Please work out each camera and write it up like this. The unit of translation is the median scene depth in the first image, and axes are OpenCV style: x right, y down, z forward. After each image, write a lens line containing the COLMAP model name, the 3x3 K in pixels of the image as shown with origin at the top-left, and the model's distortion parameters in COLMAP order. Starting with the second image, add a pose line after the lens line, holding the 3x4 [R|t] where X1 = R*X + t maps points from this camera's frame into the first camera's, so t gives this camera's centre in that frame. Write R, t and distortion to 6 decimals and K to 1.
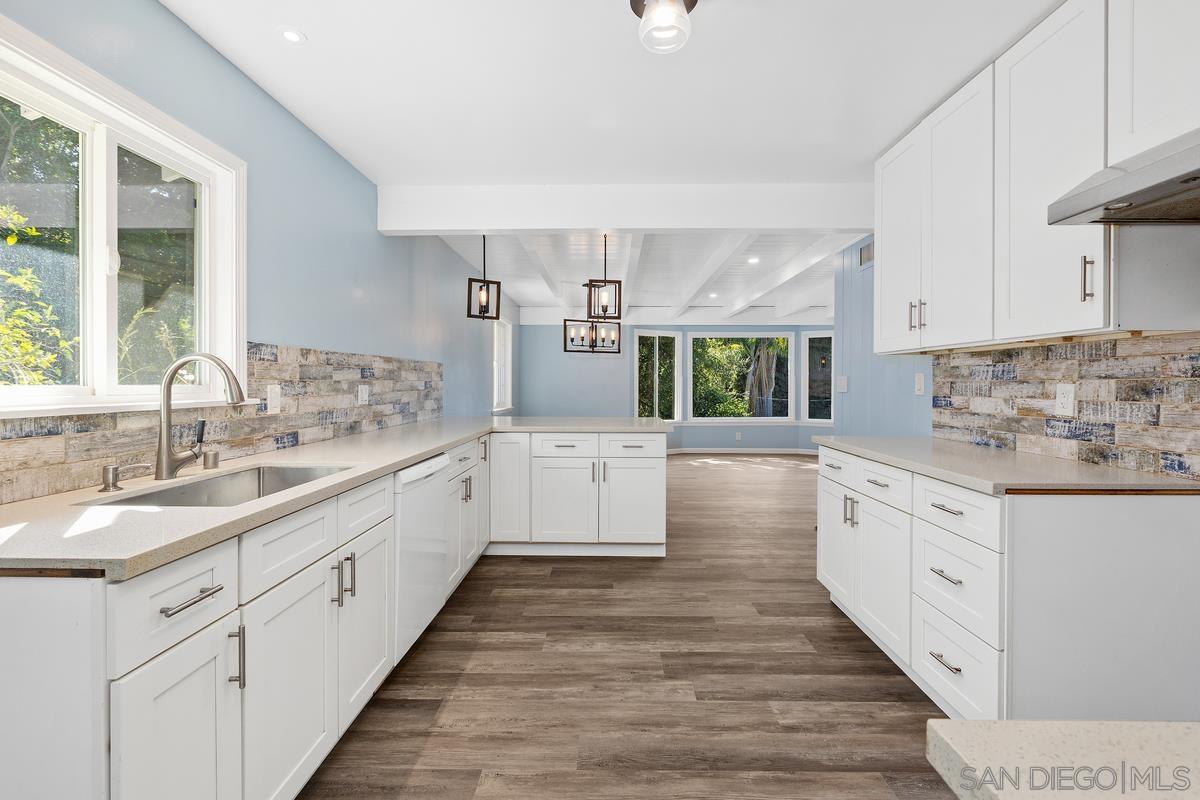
lens RADIAL K [[532.9, 0, 600.8], [0, 532.9, 387.0], [0, 0, 1]] dist [-0.000932, 0.000513]
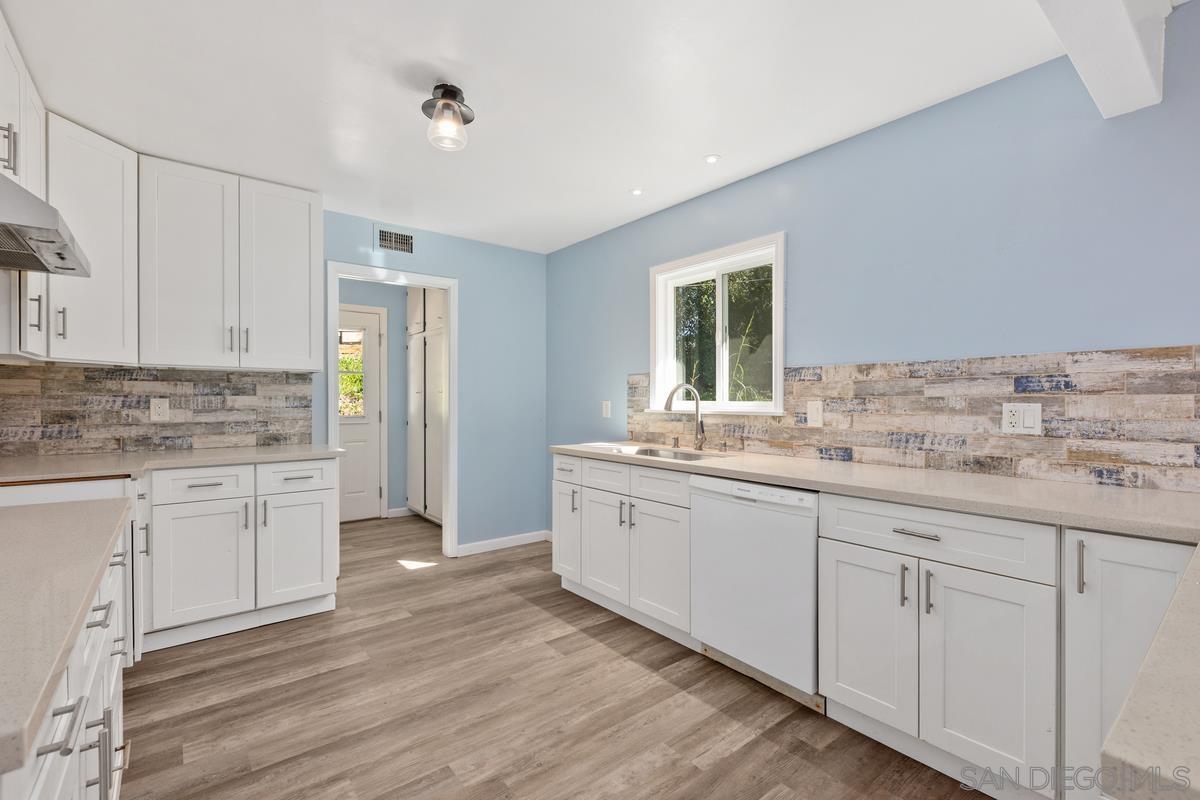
lens RADIAL K [[532.9, 0, 603.6], [0, 532.9, 403.2], [0, 0, 1]] dist [-0.000932, 0.000513]
pose [[-0.767445, 0.001315, -0.641114, 0.439751], [-0.007483, 0.999911, 0.011008, -0.008409], [0.641072, 0.013245, -0.767367, 1.479839]]
